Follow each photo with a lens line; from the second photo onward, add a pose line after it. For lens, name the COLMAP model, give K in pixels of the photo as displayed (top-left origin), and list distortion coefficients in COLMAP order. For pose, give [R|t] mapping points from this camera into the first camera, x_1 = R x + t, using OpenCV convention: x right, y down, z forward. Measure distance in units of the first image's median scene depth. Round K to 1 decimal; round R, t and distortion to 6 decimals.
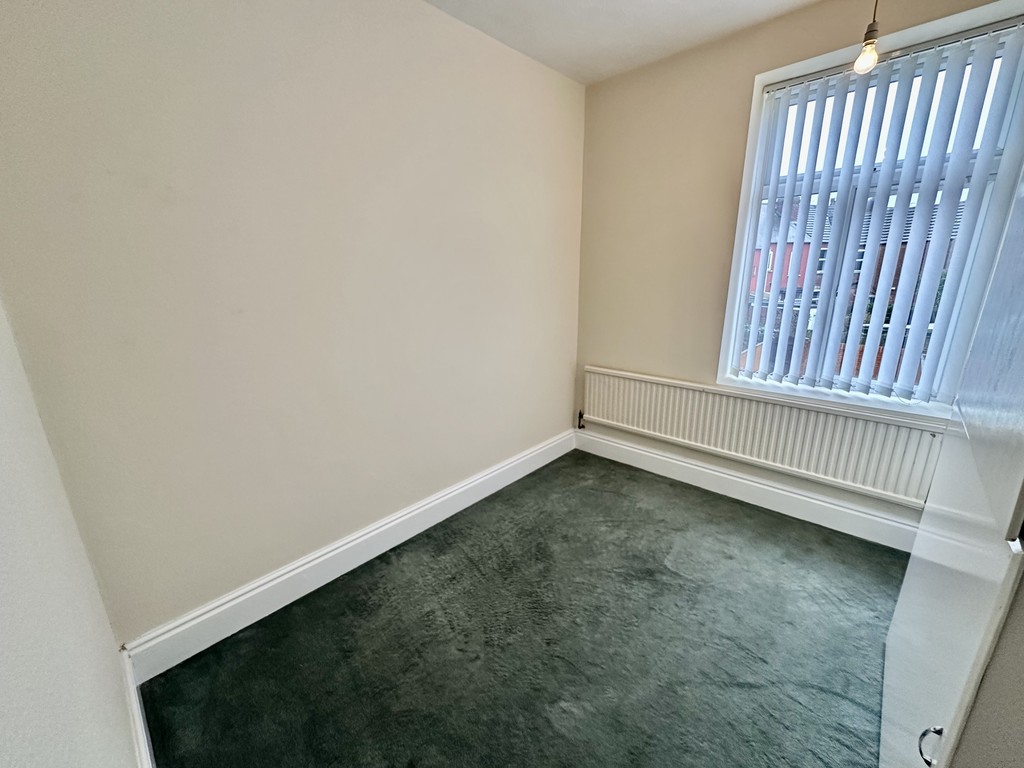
lens RADIAL K [[407.9, 0, 510.5], [0, 407.9, 382.4], [0, 0, 1]] dist [-0.000598, 0.000180]
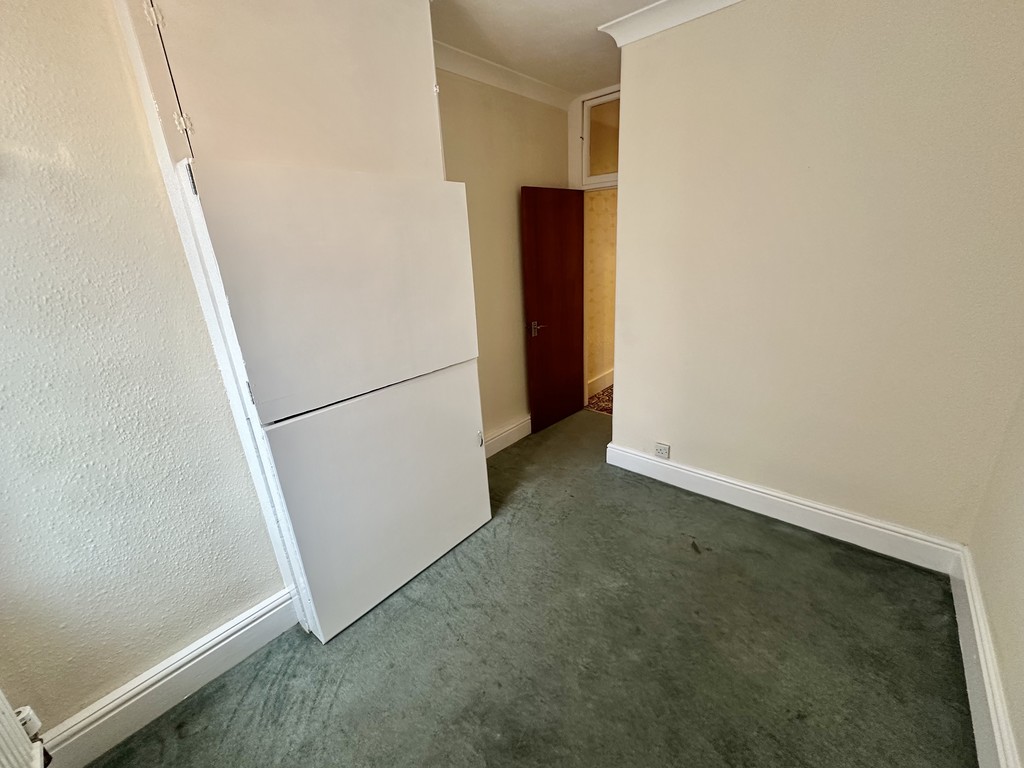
lens RADIAL K [[407.9, 0, 510.5], [0, 407.9, 382.4], [0, 0, 1]] dist [-0.000598, 0.000180]
pose [[-0.996639, 0.081578, -0.007434, 0.375136], [0.063936, 0.831406, 0.551975, -0.489732], [0.051210, 0.549644, -0.833828, 1.502791]]
